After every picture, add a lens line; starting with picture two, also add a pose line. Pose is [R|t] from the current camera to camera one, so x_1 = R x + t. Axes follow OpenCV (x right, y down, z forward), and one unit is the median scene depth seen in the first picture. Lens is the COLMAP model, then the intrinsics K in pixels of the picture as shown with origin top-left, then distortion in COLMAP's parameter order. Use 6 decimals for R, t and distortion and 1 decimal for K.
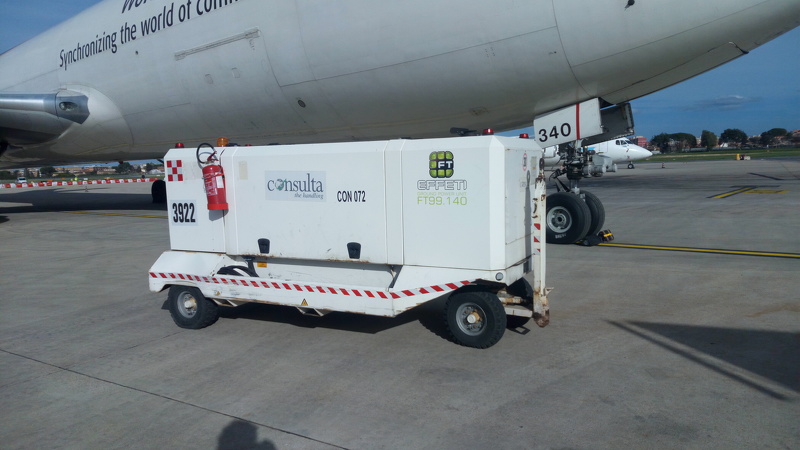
lens RADIAL K [[573.1, 0, 401.6], [0, 573.1, 222.0], [0, 0, 1]] dist [0.029771, -0.021428]
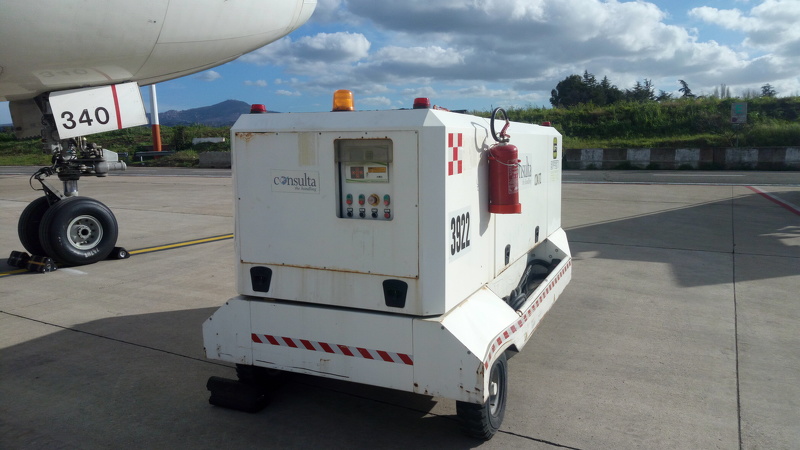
lens RADIAL K [[573.2, 0, 403.1], [0, 573.2, 222.9], [0, 0, 1]] dist [0.043241, -0.006052]
pose [[-0.047075, -0.101419, 0.993729, -0.598428], [0.116207, 0.987521, 0.106291, -0.058196], [-0.992109, 0.120482, -0.034702, 0.709225]]
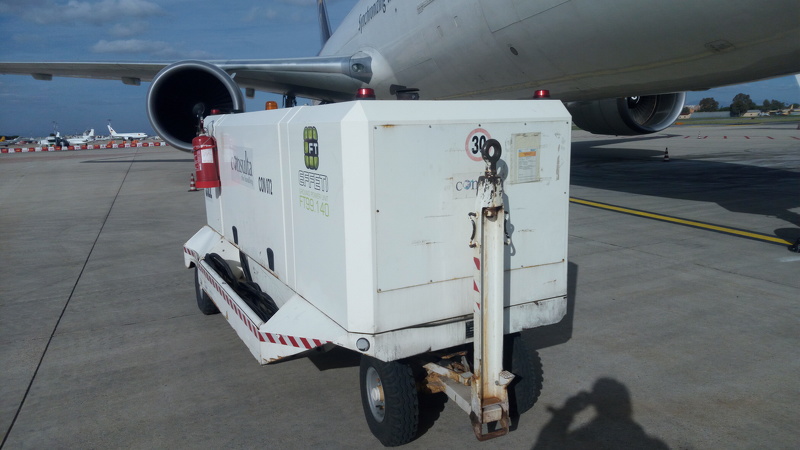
lens RADIAL K [[573.1, 0, 399.4], [0, 573.1, 227.8], [0, 0, 1]] dist [0.029771, -0.021428]
pose [[0.827251, 0.104441, -0.552039, 0.255967], [-0.053297, 0.992727, 0.107948, -0.044023], [0.559298, -0.059879, 0.826801, 0.272231]]
